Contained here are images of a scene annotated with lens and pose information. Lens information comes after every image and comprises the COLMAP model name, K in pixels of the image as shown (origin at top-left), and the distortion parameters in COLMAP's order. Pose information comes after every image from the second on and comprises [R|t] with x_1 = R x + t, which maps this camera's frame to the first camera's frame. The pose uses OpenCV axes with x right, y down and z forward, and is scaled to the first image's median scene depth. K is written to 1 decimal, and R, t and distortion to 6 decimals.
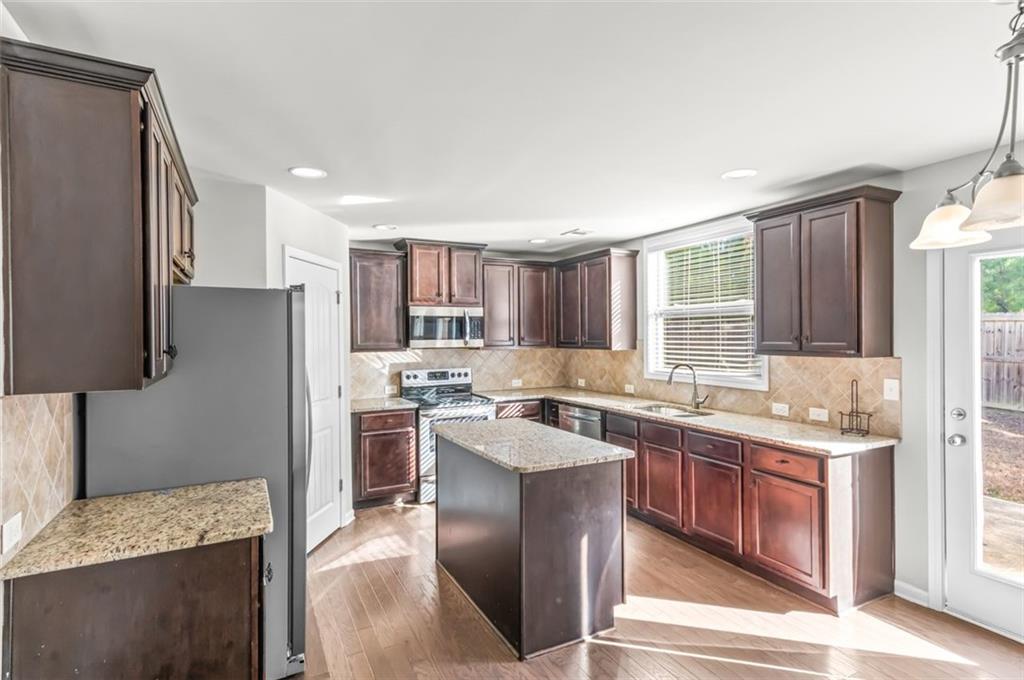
lens RADIAL K [[522.0, 0, 512.0], [0, 522.0, 340.0], [0, 0, 1]] dist [0.003505, 0.000136]
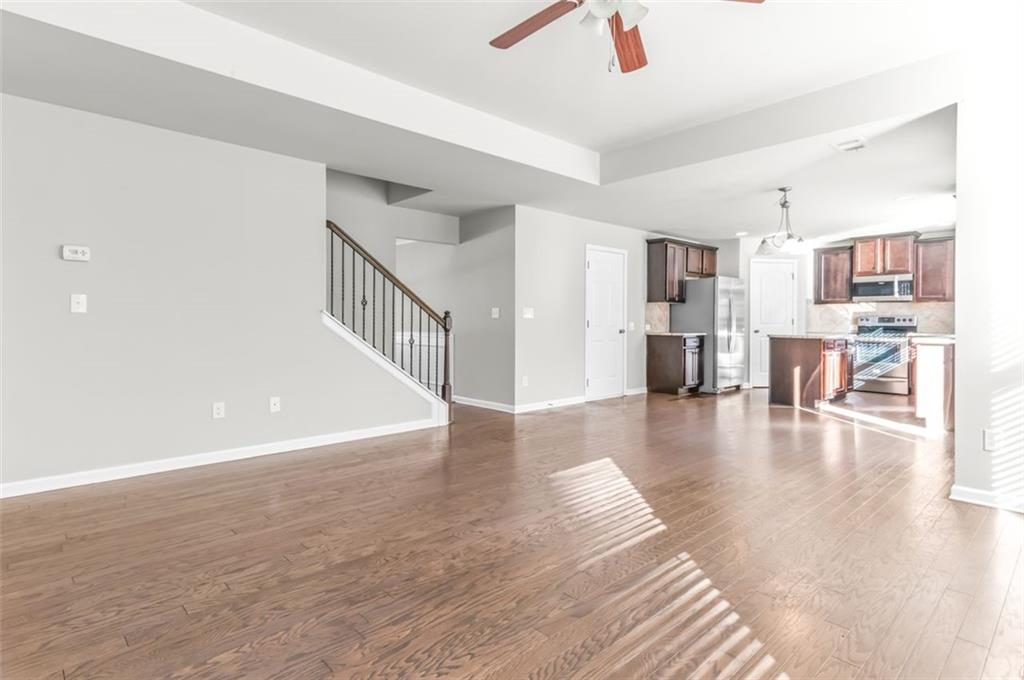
lens RADIAL K [[522.0, 0, 512.0], [0, 522.0, 340.0], [0, 0, 1]] dist [0.003505, 0.000136]
pose [[0.268017, 0.042657, -0.962469, 1.111598], [-0.006091, 0.999074, 0.042583, 0.071412], [0.963395, -0.005550, 0.268028, -0.517613]]
